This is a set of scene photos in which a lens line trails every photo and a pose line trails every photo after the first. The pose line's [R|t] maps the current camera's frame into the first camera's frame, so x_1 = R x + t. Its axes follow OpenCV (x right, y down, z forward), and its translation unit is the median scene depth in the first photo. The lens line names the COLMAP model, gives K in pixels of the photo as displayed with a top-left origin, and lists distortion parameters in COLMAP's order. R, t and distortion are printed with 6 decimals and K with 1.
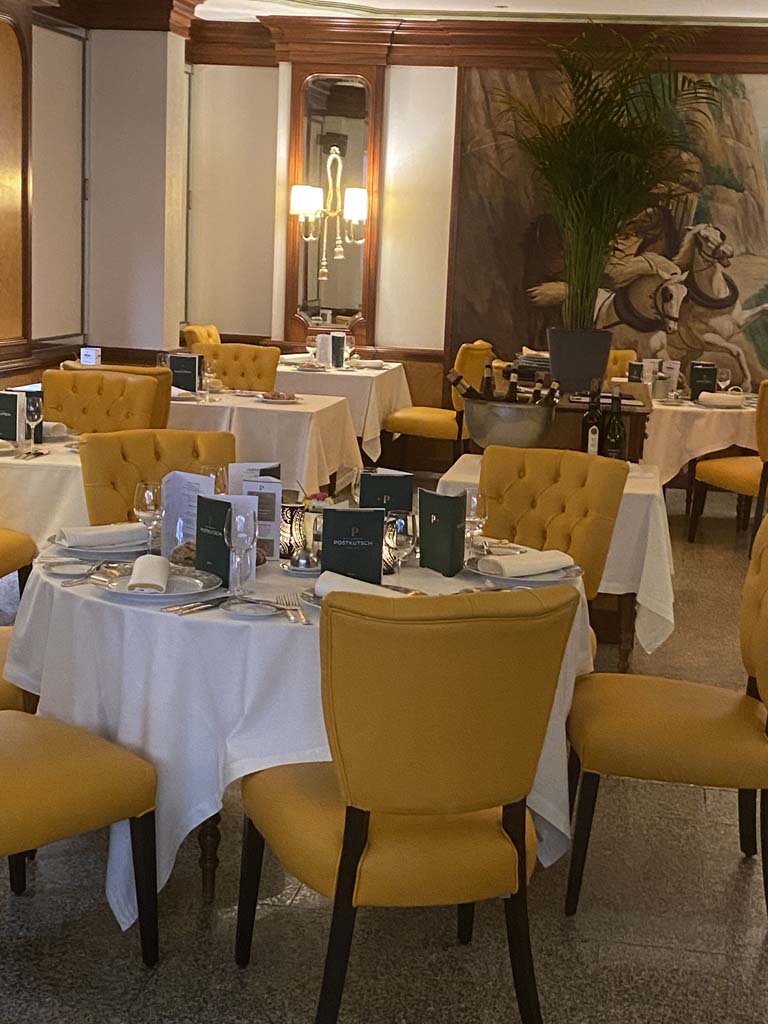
lens RADIAL K [[1687.2, 0, 384.0], [0, 1687.2, 512.0], [0, 0, 1]] dist [0.004853, -0.019096]
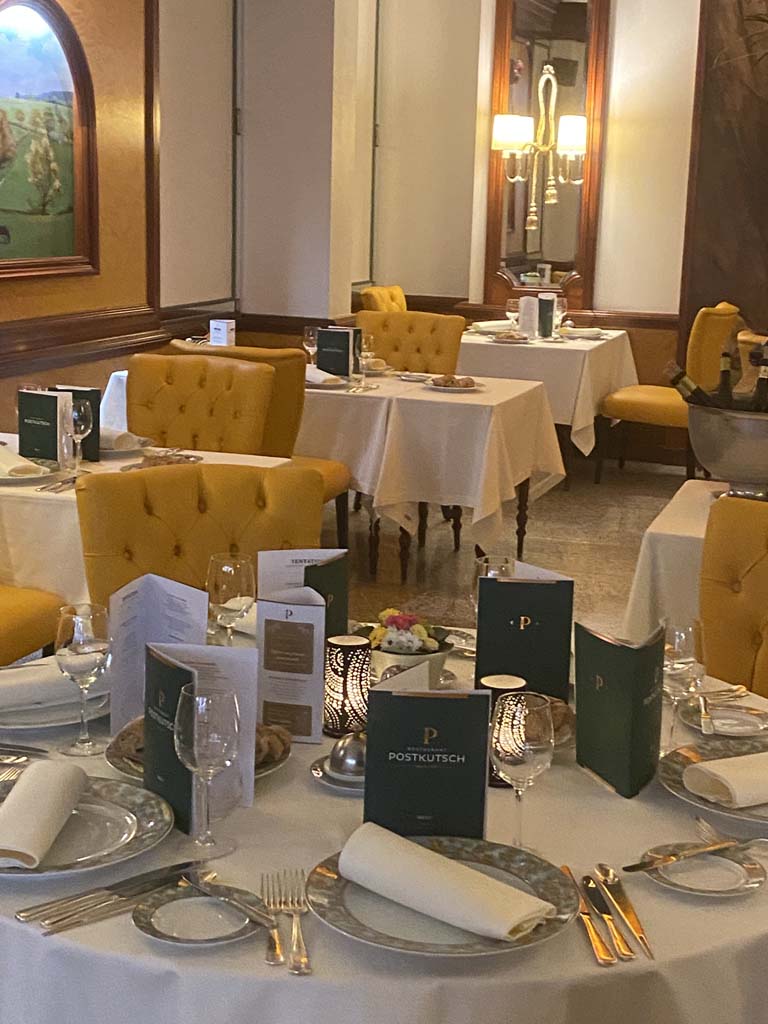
lens RADIAL K [[1662.3, 0, 384.0], [0, 1662.3, 512.0], [0, 0, 1]] dist [0.082185, -0.113506]
pose [[0.988956, 0.014245, -0.147521, 0.015636], [-0.009528, 0.999422, 0.032629, -0.026780], [0.147901, -0.030863, 0.988521, 0.189329]]
